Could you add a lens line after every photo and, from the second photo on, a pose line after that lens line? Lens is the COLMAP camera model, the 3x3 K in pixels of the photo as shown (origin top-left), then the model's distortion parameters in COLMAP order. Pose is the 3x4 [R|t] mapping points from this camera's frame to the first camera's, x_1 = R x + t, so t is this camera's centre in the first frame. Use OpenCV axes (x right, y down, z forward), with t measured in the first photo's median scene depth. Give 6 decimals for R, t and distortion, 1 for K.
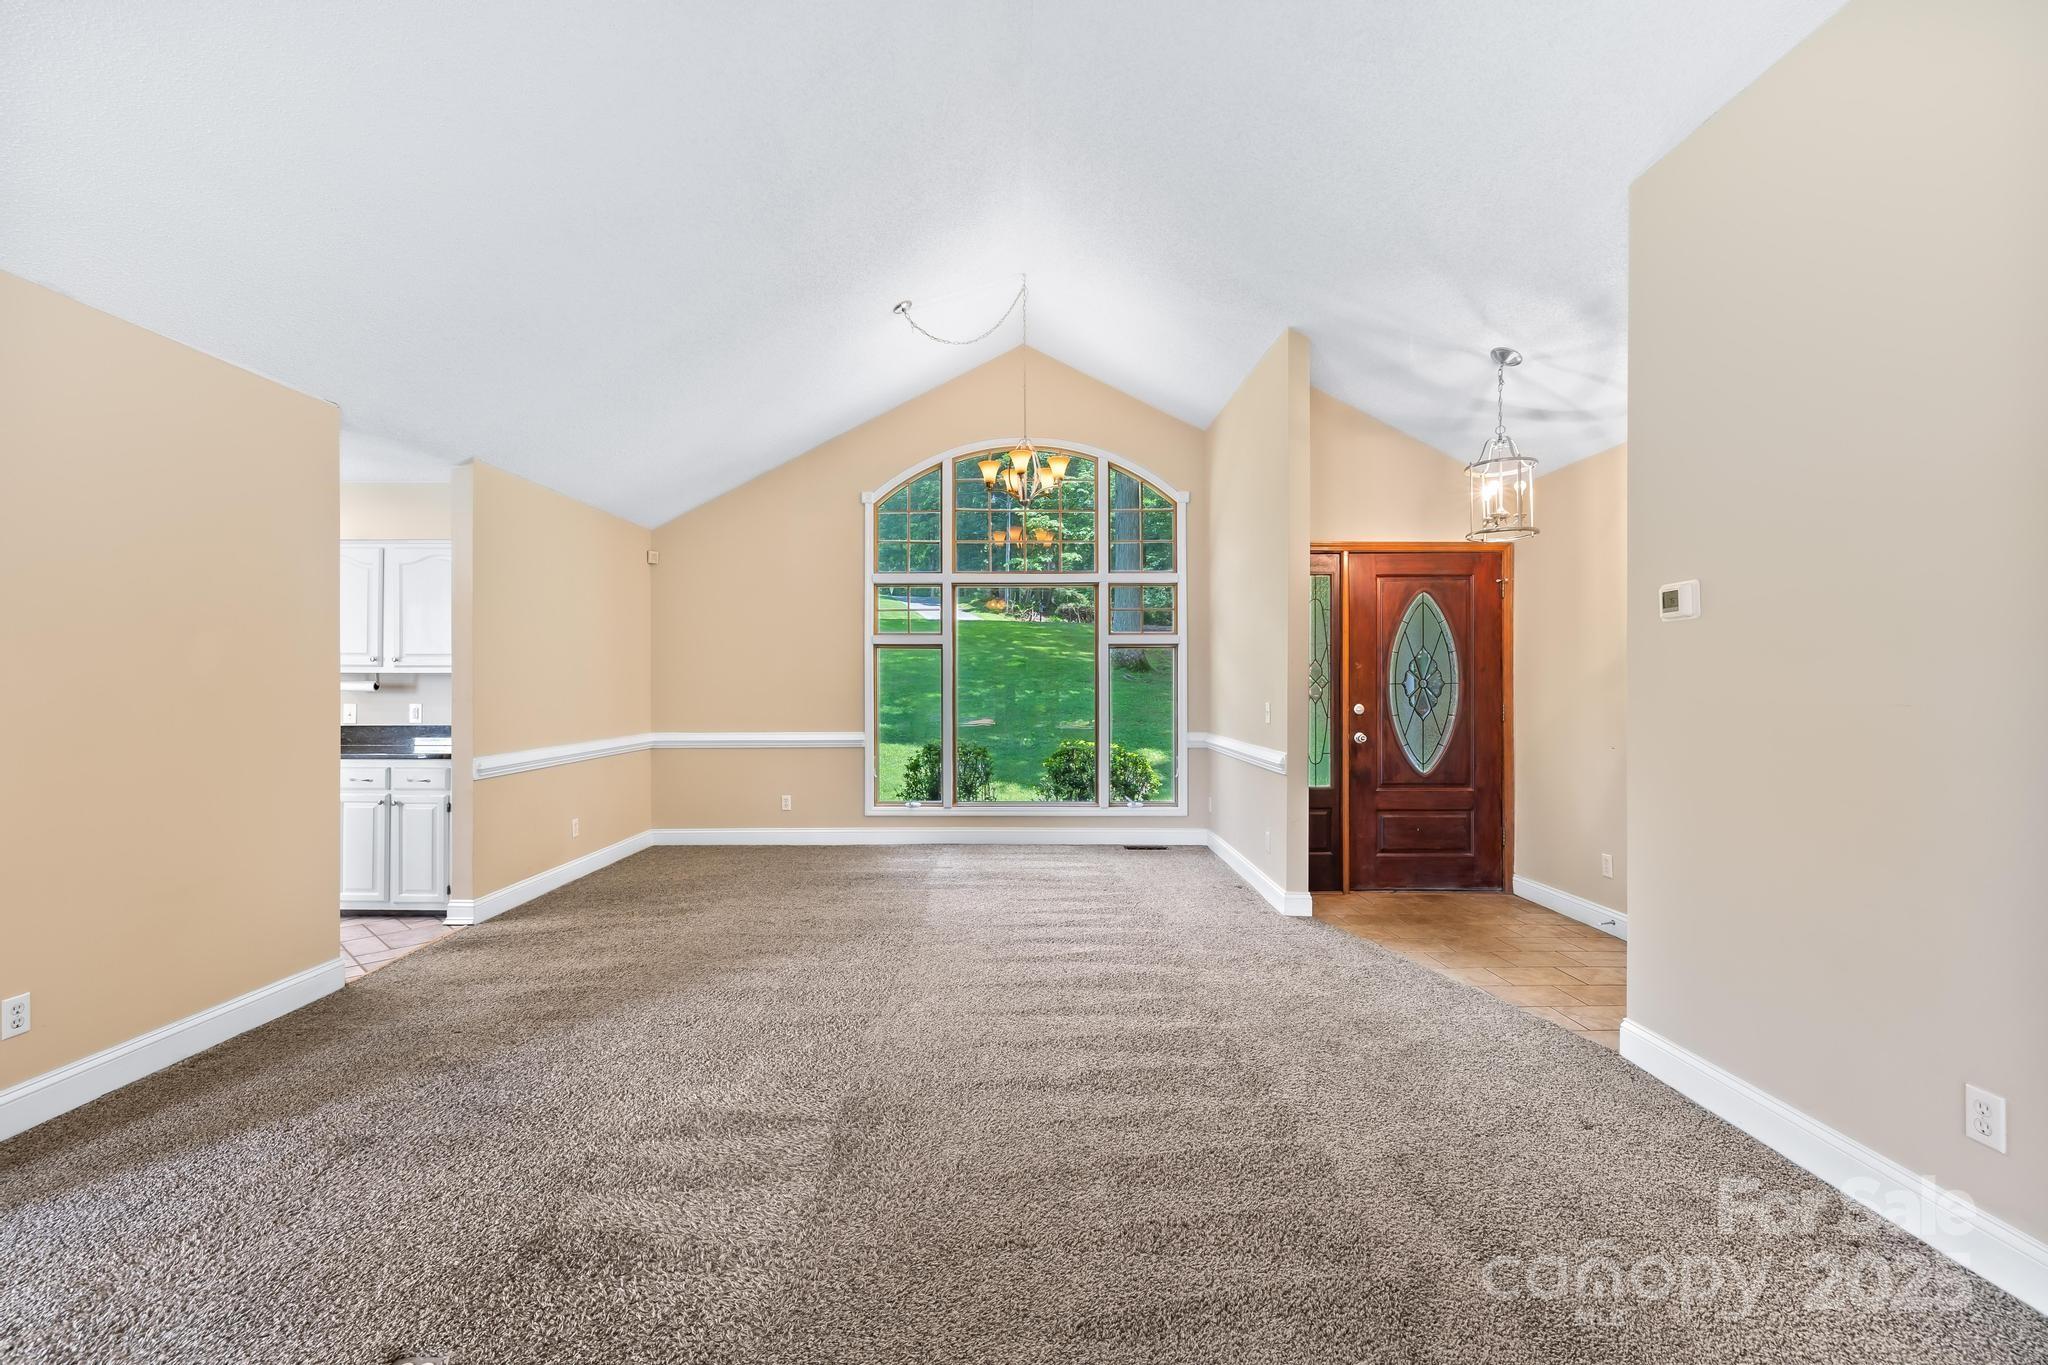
lens RADIAL K [[880.6, 0, 1026.3], [0, 880.6, 678.0], [0, 0, 1]] dist [0.000961, -0.000923]
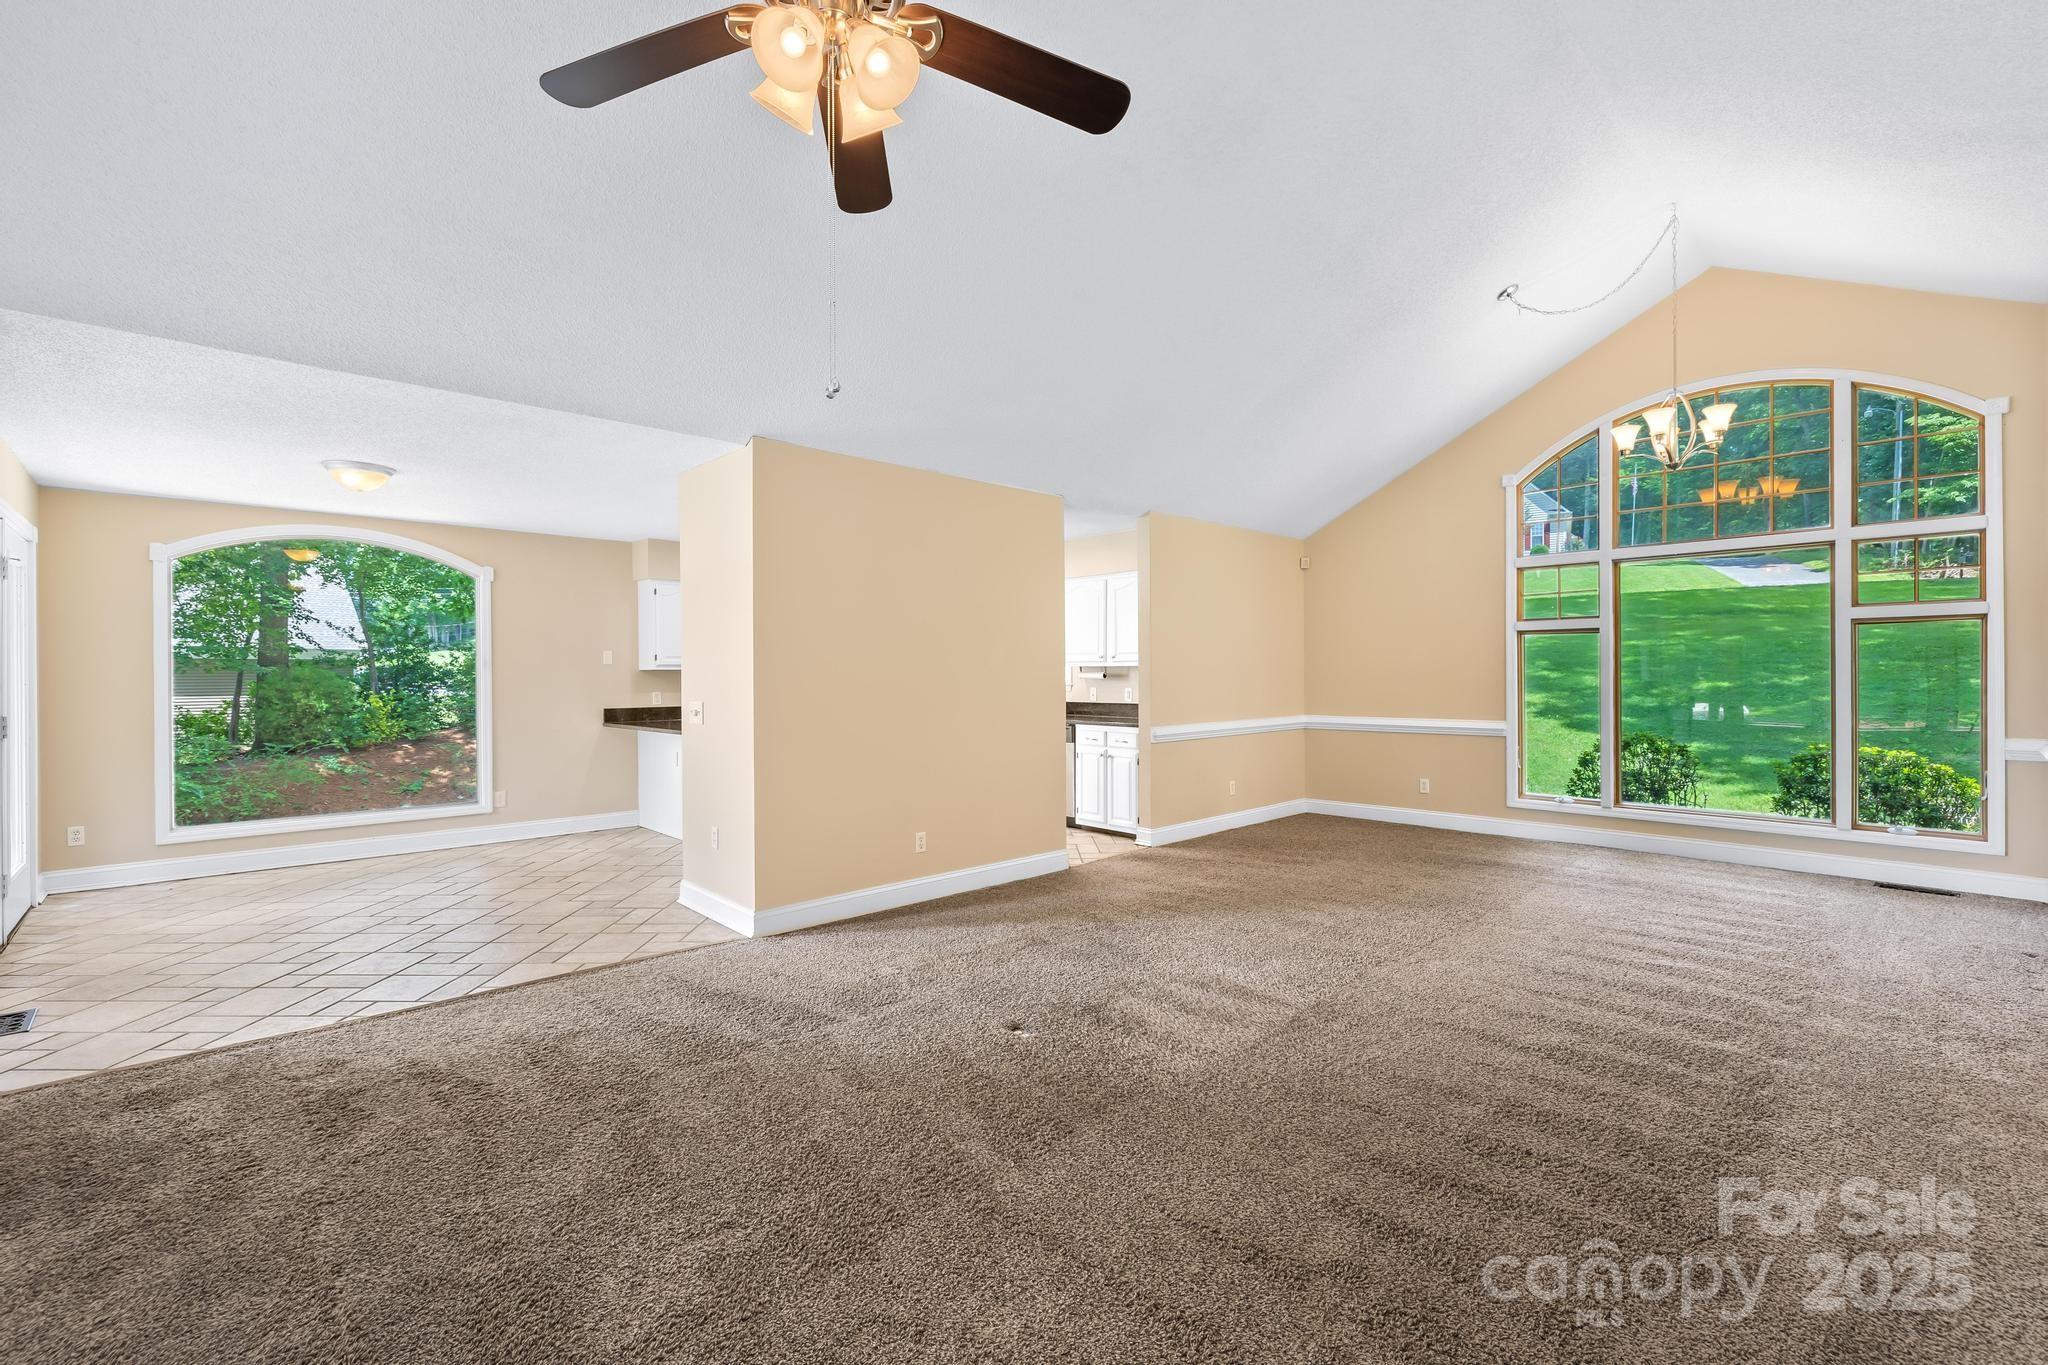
lens RADIAL K [[880.6, 0, 1002.7], [0, 880.6, 673.2], [0, 0, 1]] dist [0.000961, -0.000923]
pose [[0.675283, -0.003431, -0.737551, 0.266126], [0.010104, 0.999938, 0.004598, -0.003430], [0.737490, -0.010557, 0.675276, -0.121259]]
